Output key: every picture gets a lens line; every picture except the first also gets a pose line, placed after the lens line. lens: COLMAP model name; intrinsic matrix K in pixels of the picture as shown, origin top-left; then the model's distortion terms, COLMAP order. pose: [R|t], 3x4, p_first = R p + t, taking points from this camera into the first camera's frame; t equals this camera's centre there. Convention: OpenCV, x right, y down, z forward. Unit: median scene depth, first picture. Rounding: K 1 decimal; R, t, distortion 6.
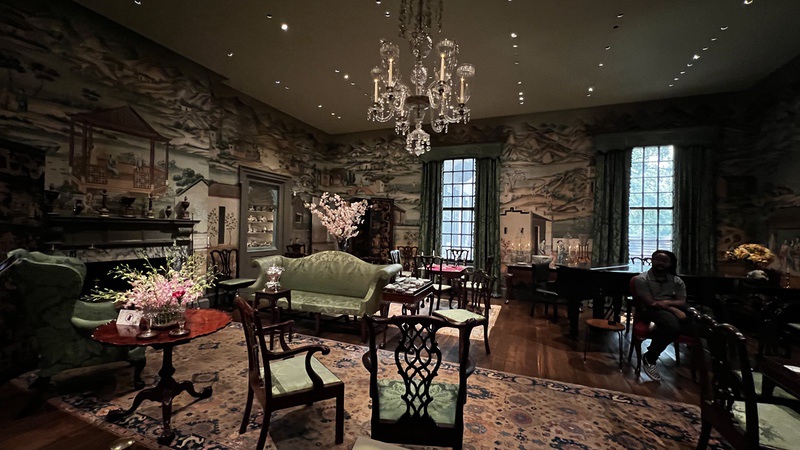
lens RADIAL K [[323.2, 0, 400.7], [0, 323.2, 225.3], [0, 0, 1]] dist [-0.003240, 0.001385]
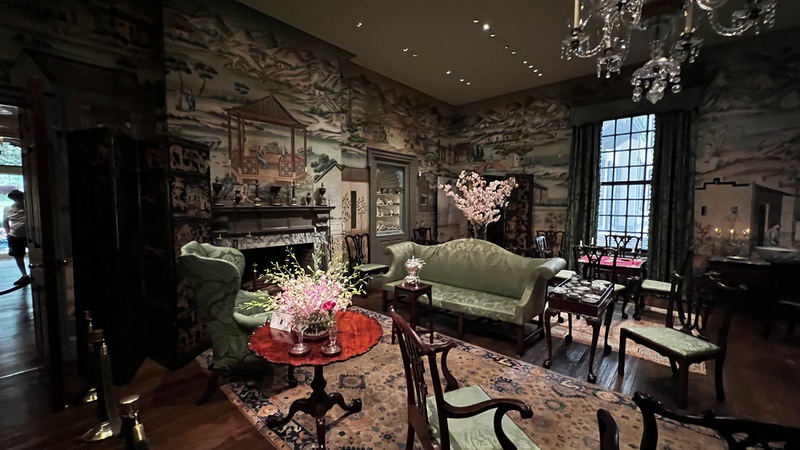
lens RADIAL K [[323.2, 0, 398.1], [0, 323.2, 225.6], [0, 0, 1]] dist [-0.003240, 0.001385]
pose [[0.941109, 0.002876, -0.338090, -0.100930], [0.020671, 0.997604, 0.066025, -0.017032], [0.337470, -0.069126, 0.938795, 0.123754]]
